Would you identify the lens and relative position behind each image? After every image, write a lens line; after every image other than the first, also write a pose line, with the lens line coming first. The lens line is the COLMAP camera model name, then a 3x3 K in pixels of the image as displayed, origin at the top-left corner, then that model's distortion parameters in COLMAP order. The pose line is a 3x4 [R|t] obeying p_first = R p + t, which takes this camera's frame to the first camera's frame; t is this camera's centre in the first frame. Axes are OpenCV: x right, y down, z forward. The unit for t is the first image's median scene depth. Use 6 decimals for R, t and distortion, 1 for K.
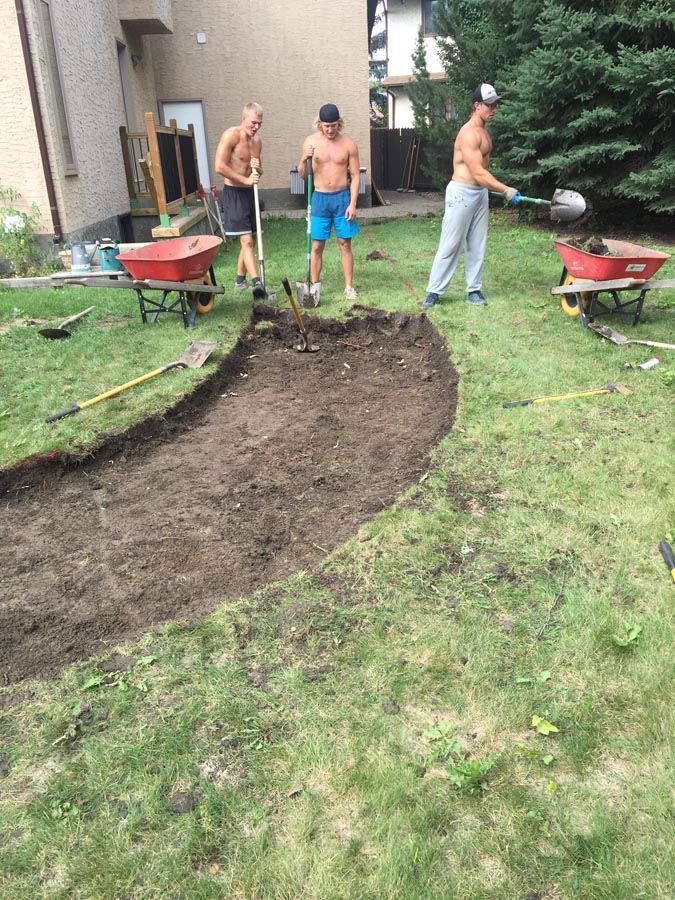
lens RADIAL K [[757.2, 0, 337.5], [0, 757.2, 450.0], [0, 0, 1]] dist [0.008188, -0.064420]
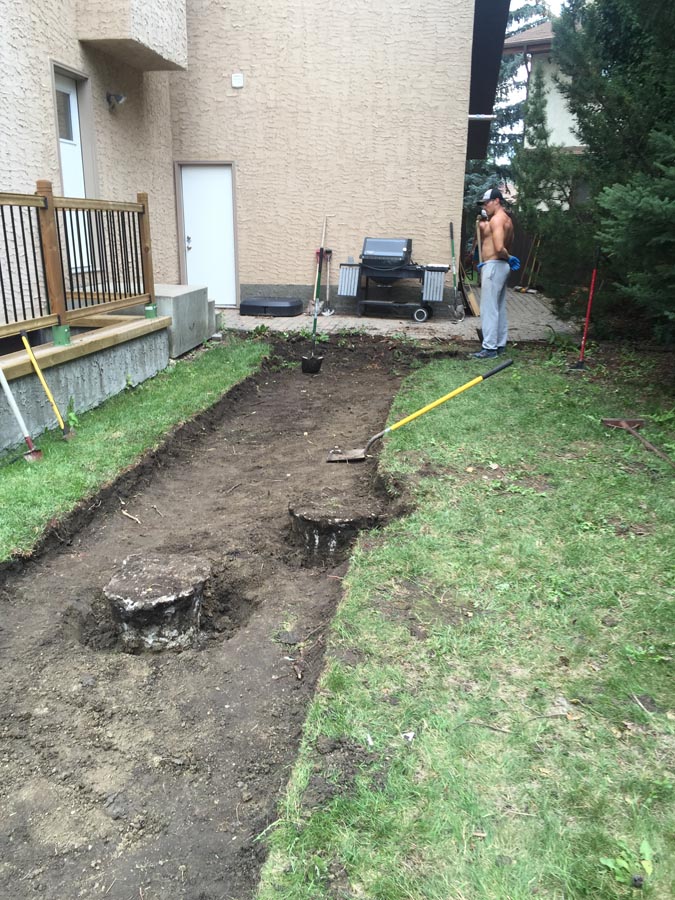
lens RADIAL K [[737.3, 0, 337.5], [0, 737.3, 450.0], [0, 0, 1]] dist [-0.004366, 0.002273]
pose [[0.973911, 0.103282, -0.202064, 0.099516], [-0.120021, 0.990128, -0.072393, -0.156565], [0.192592, 0.094757, 0.976693, 0.367224]]
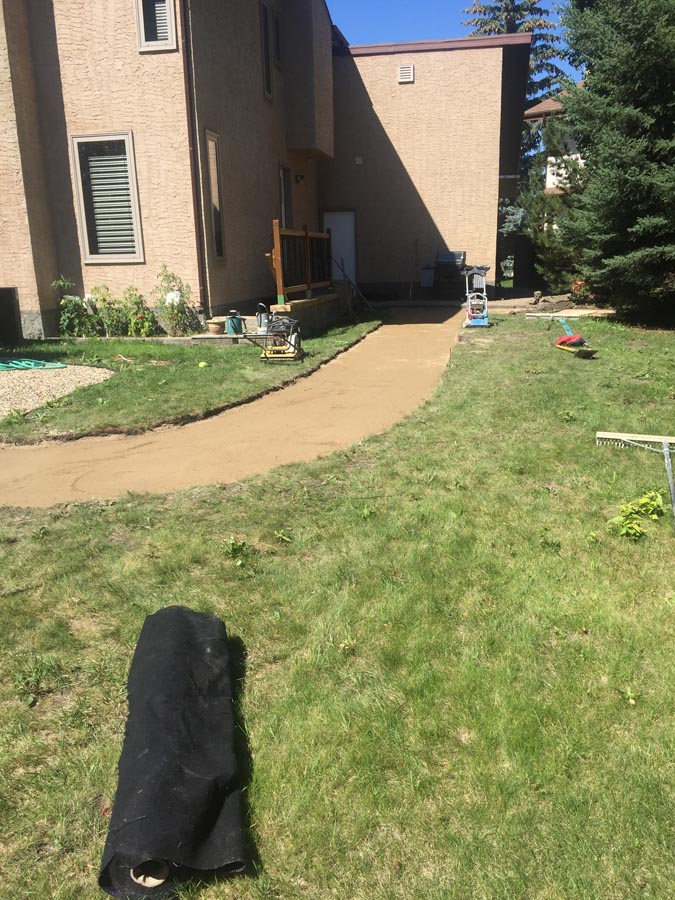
lens RADIAL K [[757.2, 0, 337.5], [0, 757.2, 450.0], [0, 0, 1]] dist [0.008188, -0.064420]
pose [[0.960163, 0.081545, -0.267278, 0.158513], [-0.113817, 0.987664, -0.107542, 0.054468], [0.255211, 0.133679, 0.957600, -0.125853]]
